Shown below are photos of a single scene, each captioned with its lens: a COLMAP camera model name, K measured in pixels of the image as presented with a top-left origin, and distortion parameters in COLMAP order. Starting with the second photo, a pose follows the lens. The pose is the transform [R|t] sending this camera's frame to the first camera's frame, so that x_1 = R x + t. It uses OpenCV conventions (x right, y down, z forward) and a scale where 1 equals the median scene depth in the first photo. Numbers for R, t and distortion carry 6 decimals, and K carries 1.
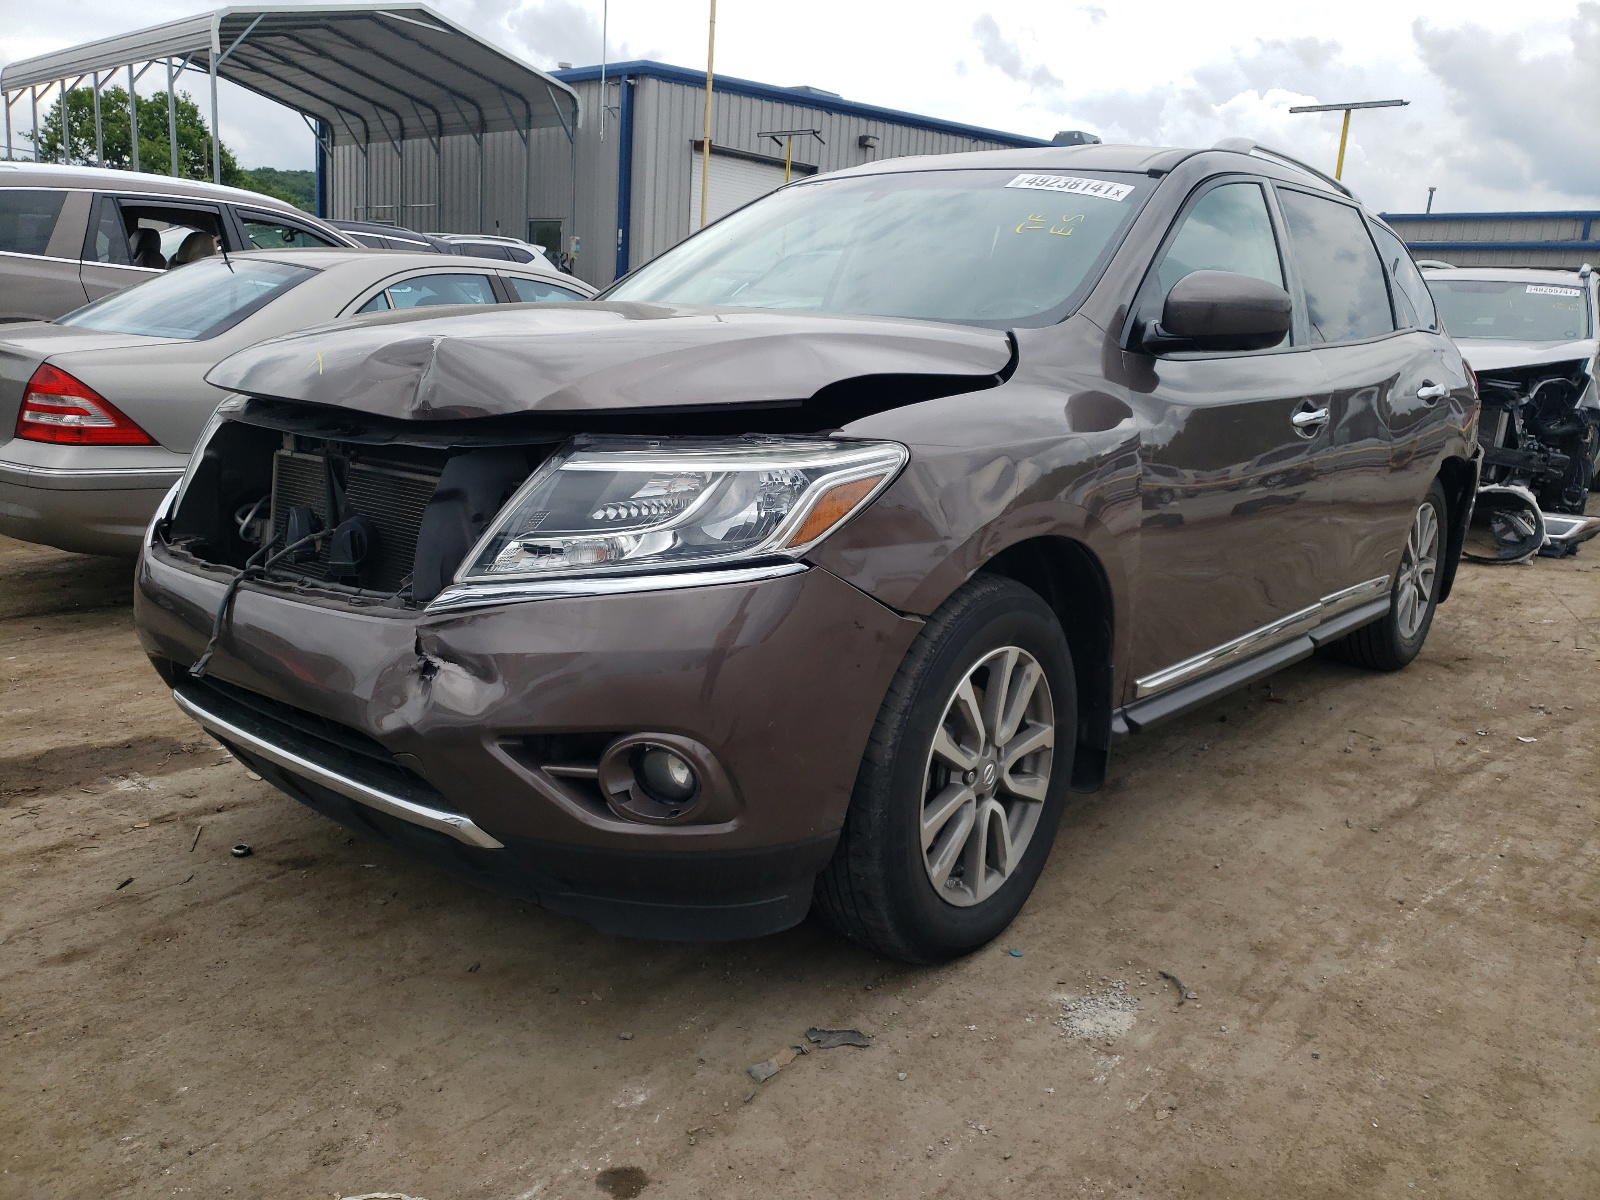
lens RADIAL K [[1260.9, 0, 790.1], [0, 1260.9, 602.5], [0, 0, 1]] dist [-0.011760, 0.065301]
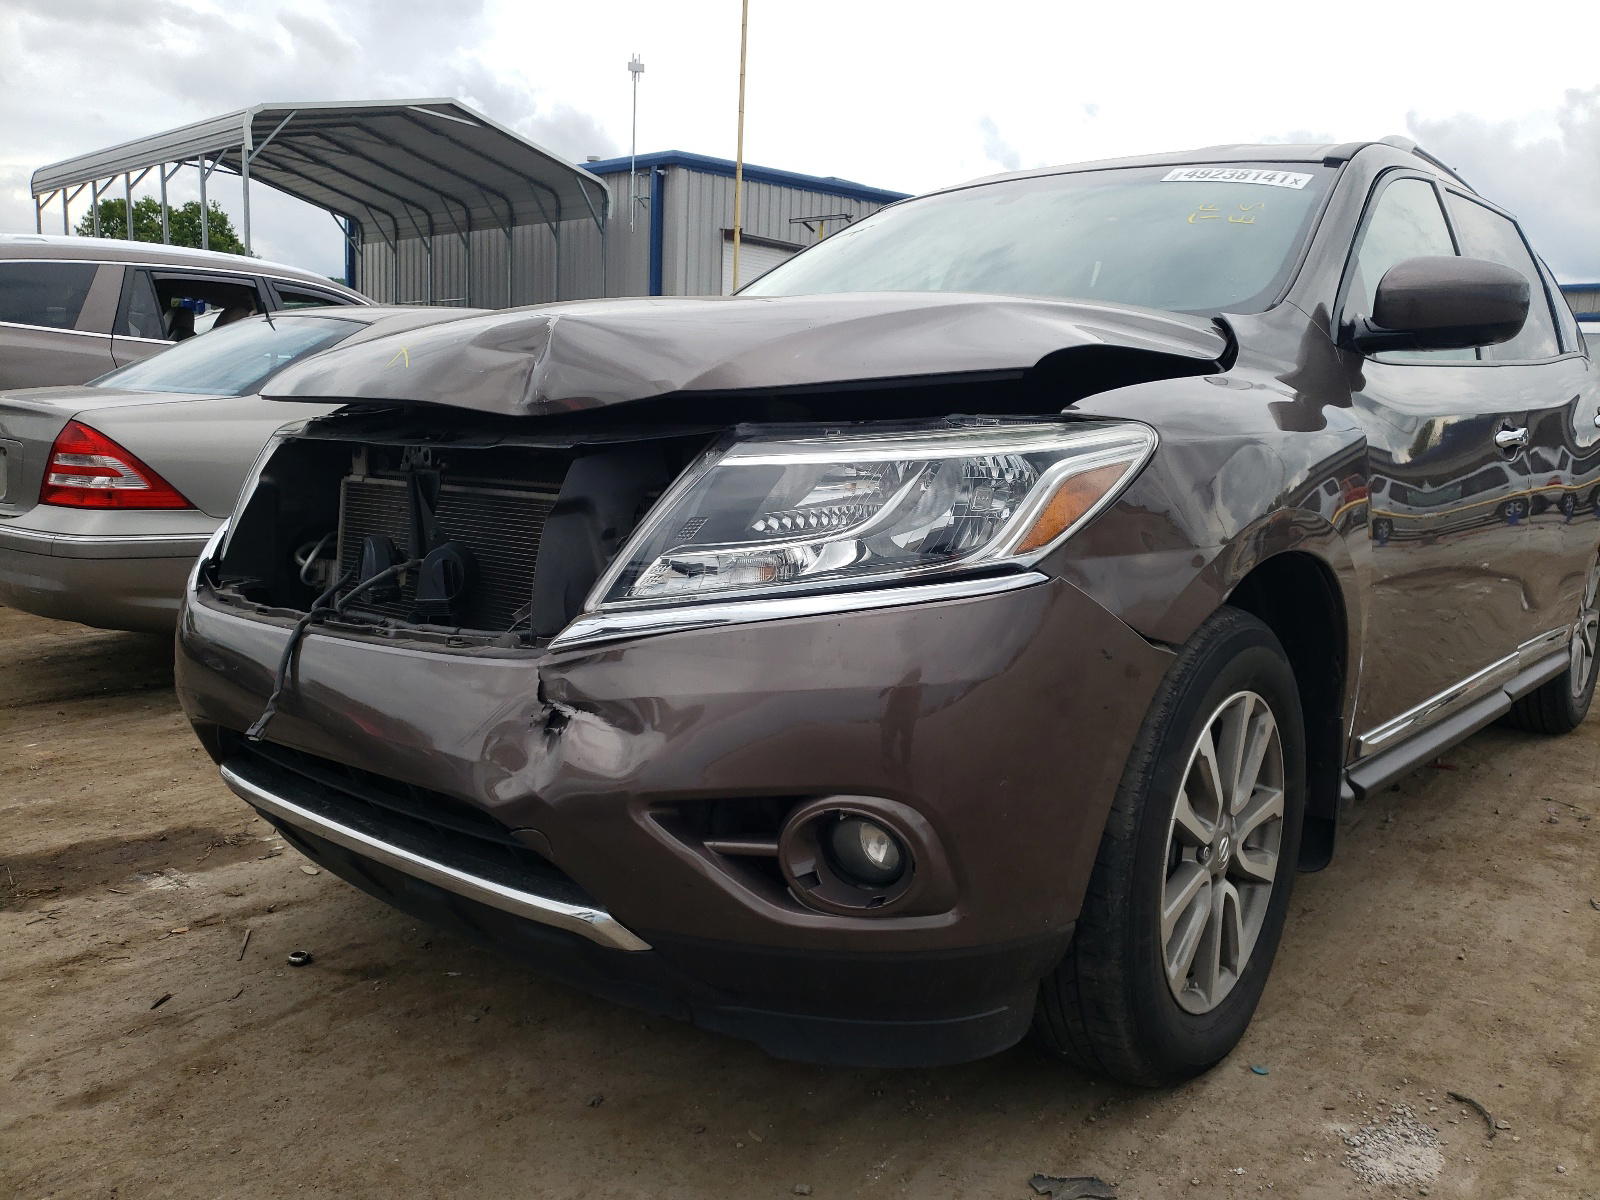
lens RADIAL K [[1248.8, 0, 806.3], [0, 1248.8, 638.6], [0, 0, 1]] dist [-0.003810, 0.043768]
pose [[0.999835, -0.018108, -0.001661, -0.099408], [0.018010, 0.998735, -0.046944, 0.031719], [0.002509, 0.046906, 0.998896, 0.172474]]
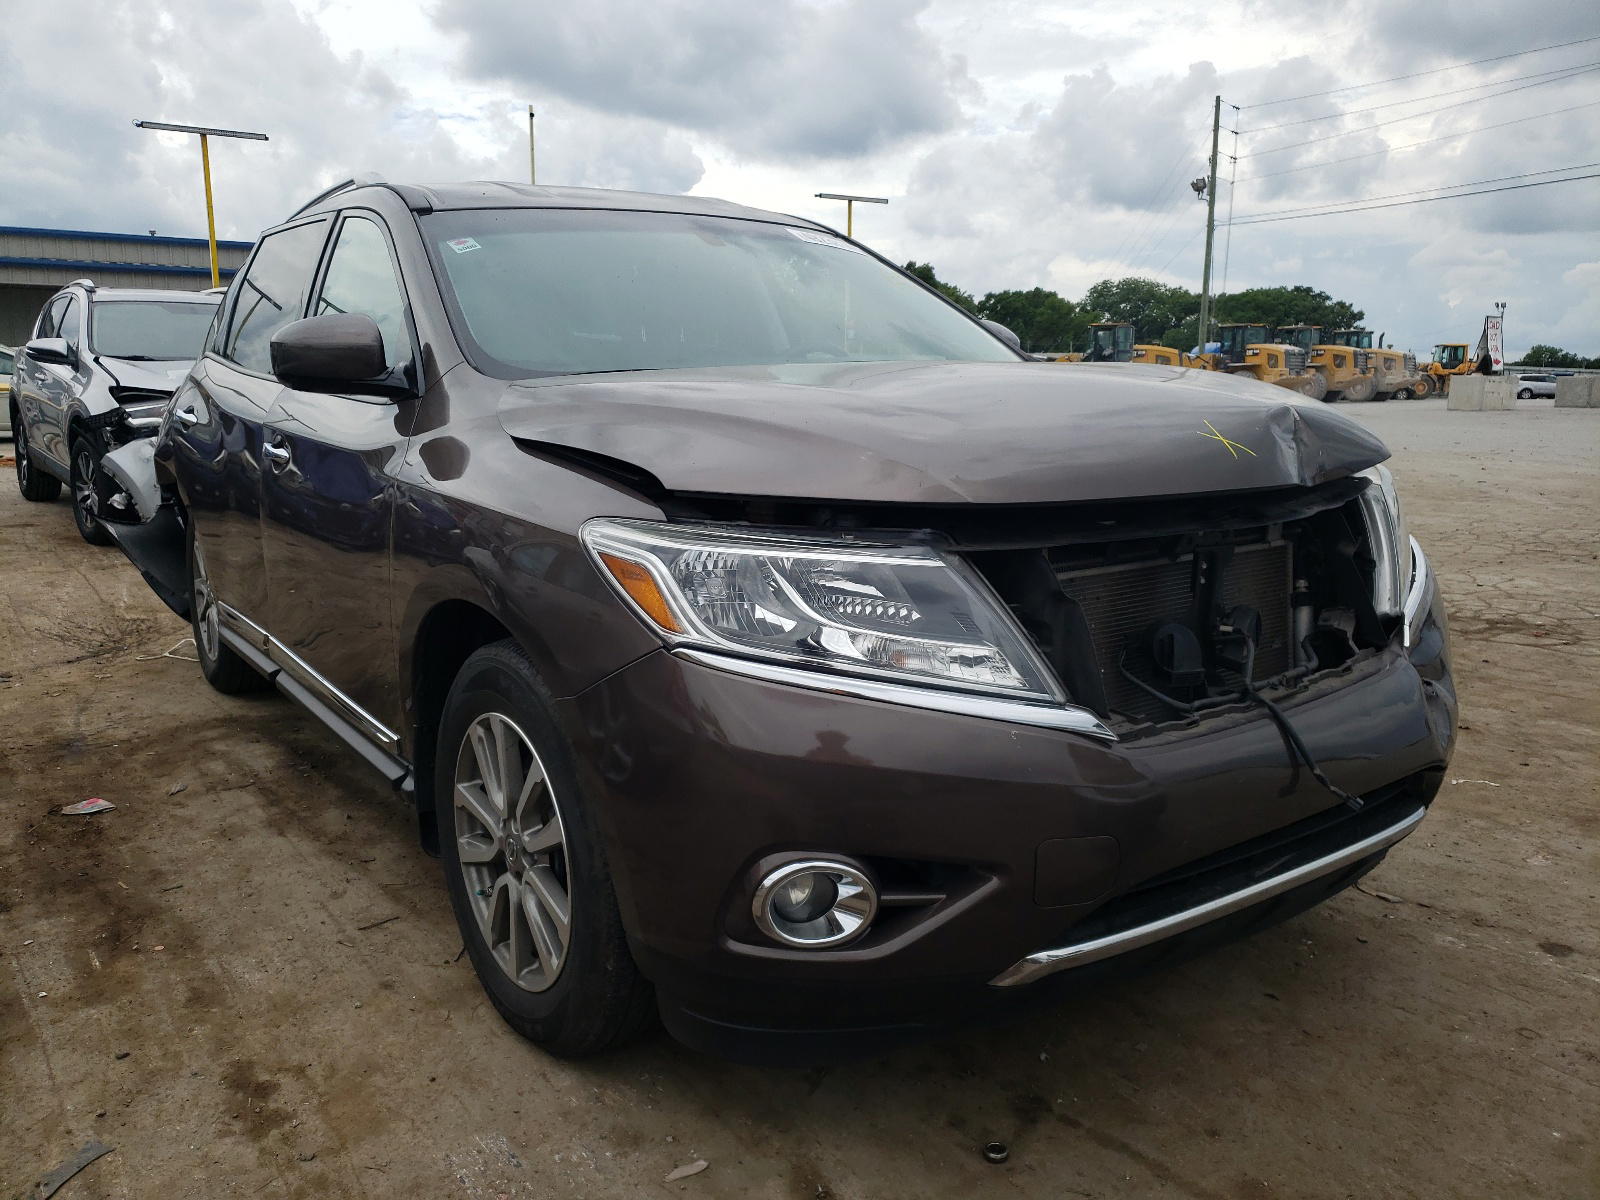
lens RADIAL K [[1260.9, 0, 790.1], [0, 1260.9, 602.5], [0, 0, 1]] dist [-0.011760, 0.065301]
pose [[0.234400, -0.213311, 0.948449, -1.143902], [0.204656, 0.964593, 0.166363, -0.259855], [-0.950354, 0.155110, 0.269756, 0.933076]]
